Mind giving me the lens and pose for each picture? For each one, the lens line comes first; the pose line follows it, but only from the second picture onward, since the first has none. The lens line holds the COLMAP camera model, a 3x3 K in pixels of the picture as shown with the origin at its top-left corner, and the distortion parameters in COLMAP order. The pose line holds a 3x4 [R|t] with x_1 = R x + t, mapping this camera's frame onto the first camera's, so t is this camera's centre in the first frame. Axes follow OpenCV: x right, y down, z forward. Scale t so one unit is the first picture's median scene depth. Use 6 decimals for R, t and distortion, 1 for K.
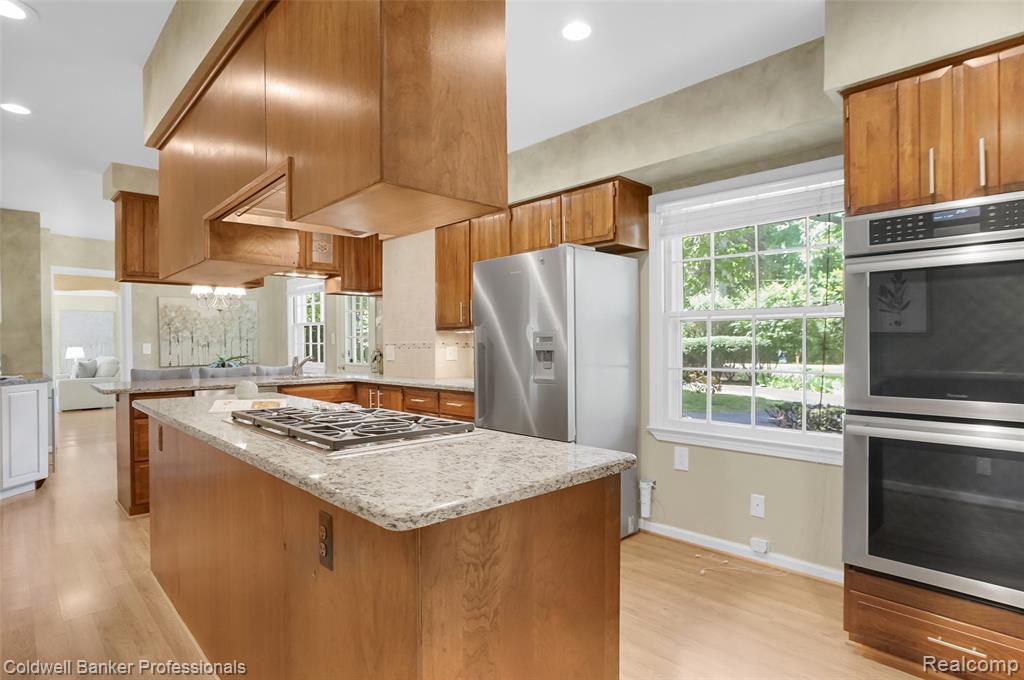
lens RADIAL K [[520.1, 0, 503.5], [0, 520.1, 348.1], [0, 0, 1]] dist [-0.009056, 0.003037]
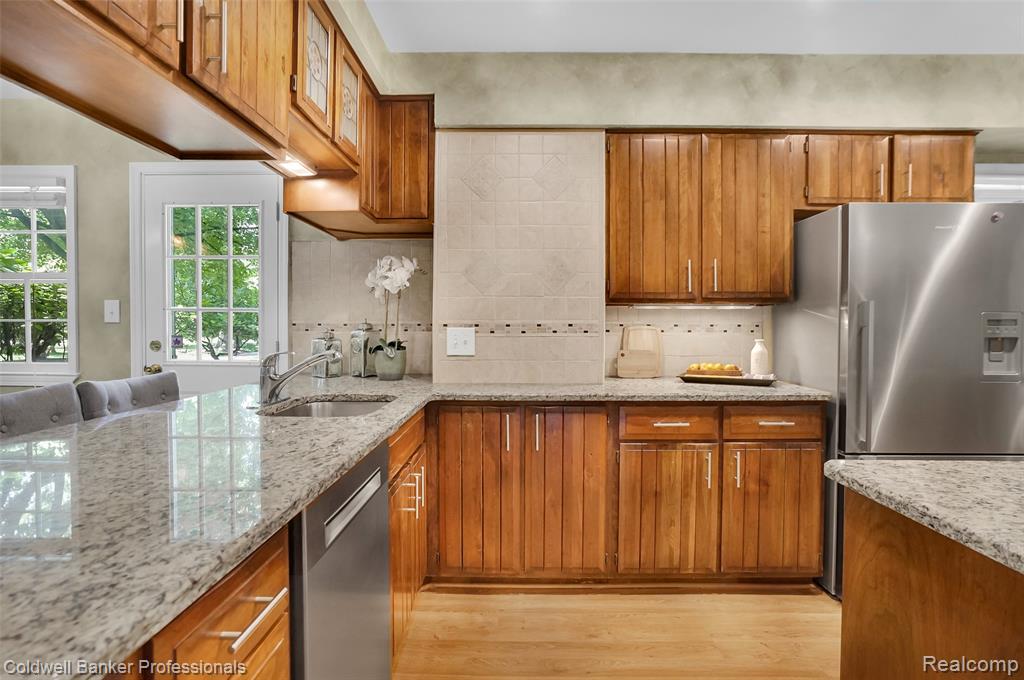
lens RADIAL K [[520.1, 0, 509.8], [0, 520.1, 333.9], [0, 0, 1]] dist [-0.009056, 0.003037]
pose [[0.710910, -0.001928, 0.703281, -0.812824], [-0.002771, 0.999981, 0.005542, -0.003078], [-0.703278, -0.005889, 0.710891, 0.835801]]
